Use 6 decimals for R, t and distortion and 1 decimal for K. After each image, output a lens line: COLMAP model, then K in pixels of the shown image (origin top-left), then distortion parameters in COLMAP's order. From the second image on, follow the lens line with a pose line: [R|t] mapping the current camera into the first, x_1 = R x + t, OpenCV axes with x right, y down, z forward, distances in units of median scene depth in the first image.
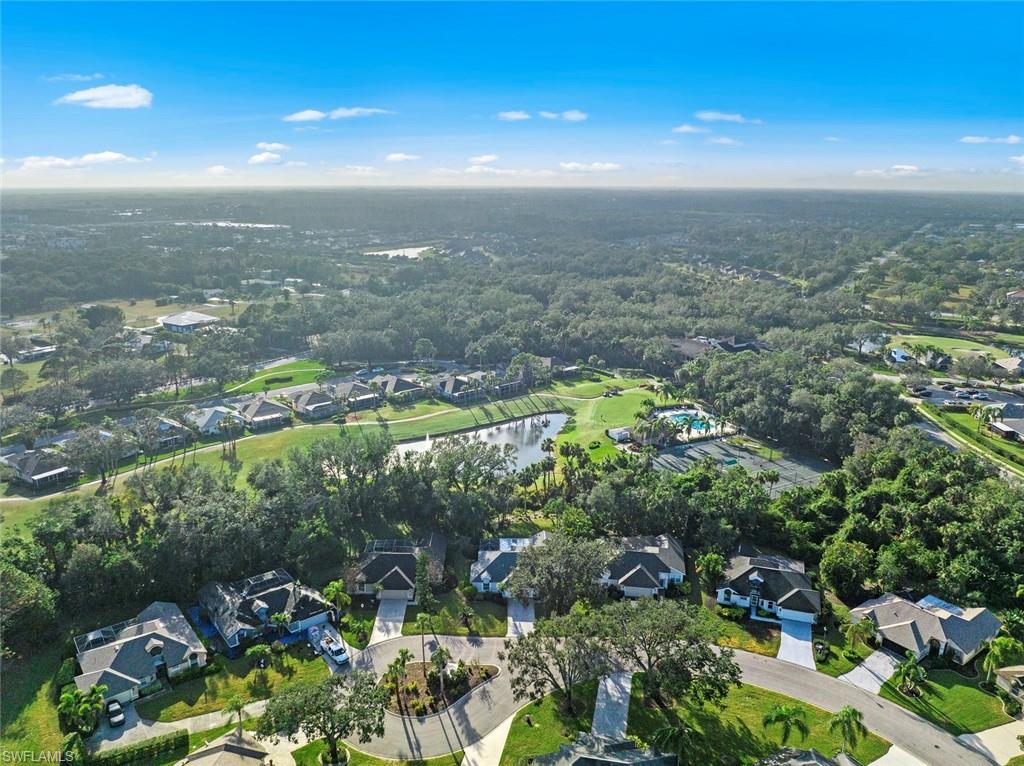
lens RADIAL K [[725.0, 0, 511.6], [0, 725.0, 386.3], [0, 0, 1]] dist [-0.047186, 0.009677]
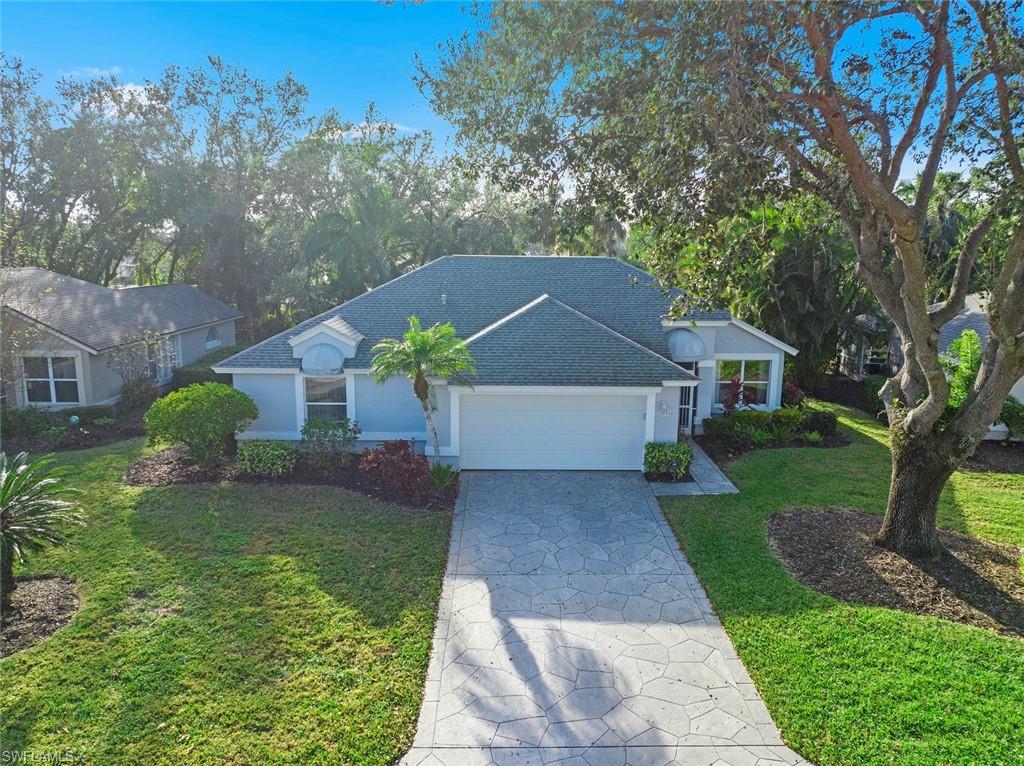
lens RADIAL K [[725.0, 0, 510.6], [0, 725.0, 382.3], [0, 0, 1]] dist [-0.047186, 0.009677]
pose [[0.999970, 0.004774, -0.006181, 0.004918], [-0.005279, 0.996414, -0.084452, 0.281677], [0.005756, 0.084482, 0.996408, 0.837795]]
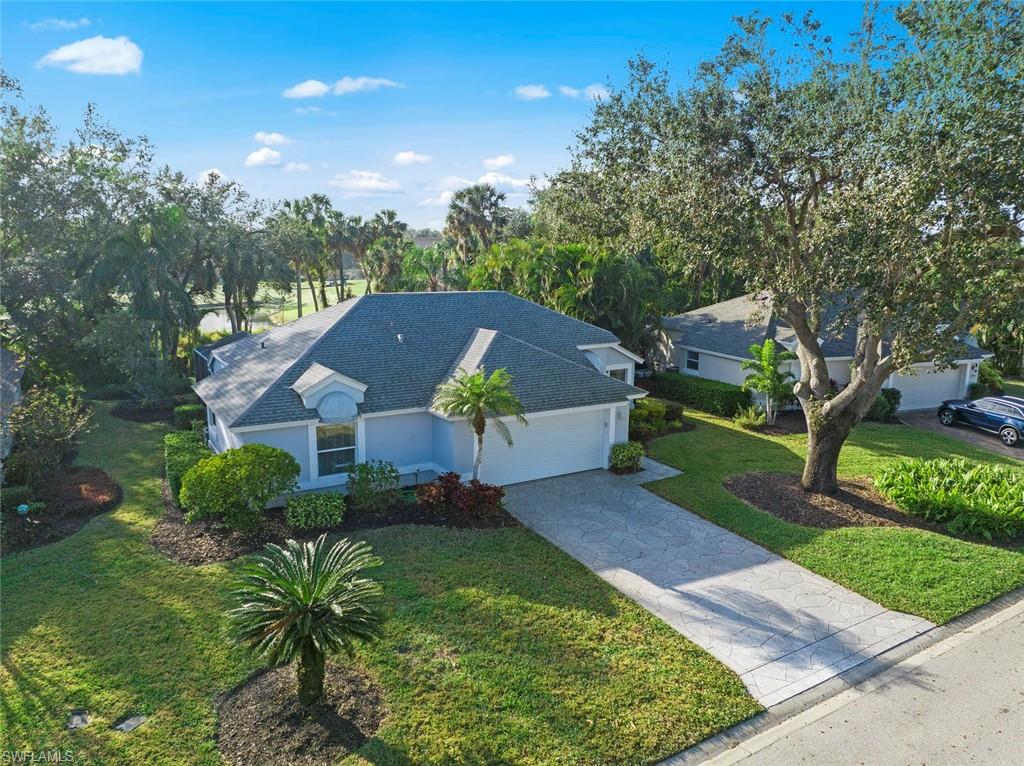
lens RADIAL K [[725.0, 0, 509.9], [0, 725.0, 385.7], [0, 0, 1]] dist [-0.047186, 0.009677]
pose [[0.864777, -0.088437, 0.494307, -0.077376], [0.125653, 0.991164, -0.042495, 0.271302], [-0.486181, 0.098860, 0.868248, 0.834427]]
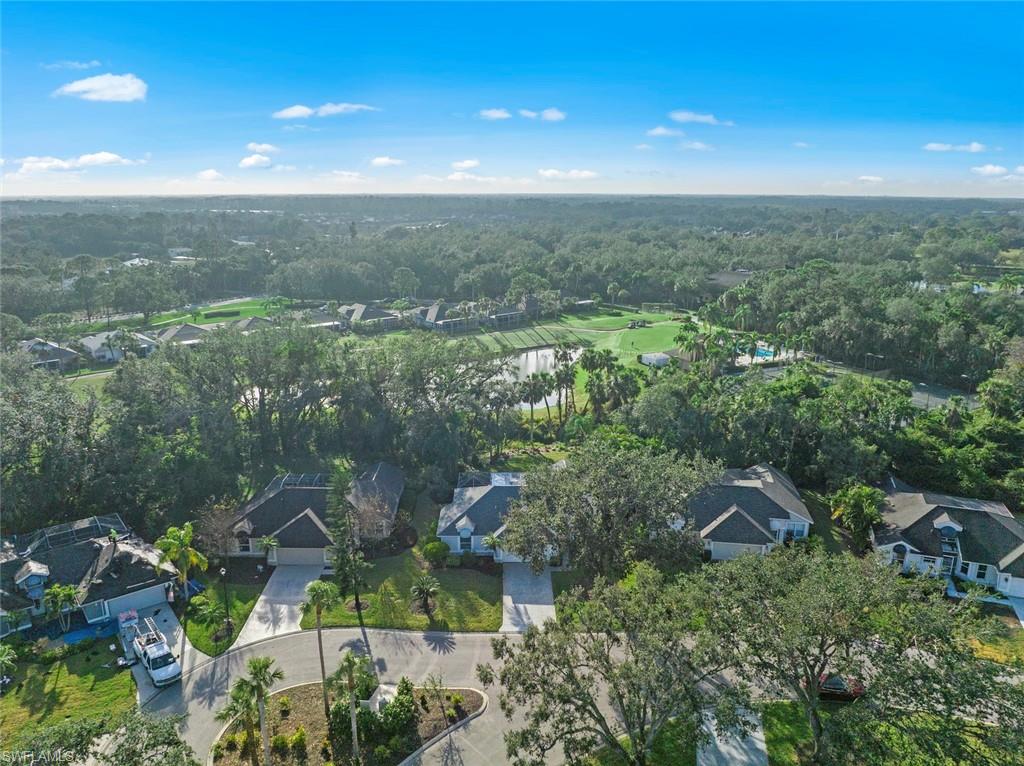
lens RADIAL K [[725.0, 0, 514.2], [0, 725.0, 378.6], [0, 0, 1]] dist [-0.047186, 0.009677]
pose [[0.999996, -0.000534, 0.002712, 0.001511], [0.000558, 0.999962, -0.008756, 0.151742], [-0.002708, 0.008757, 0.999958, 0.429364]]
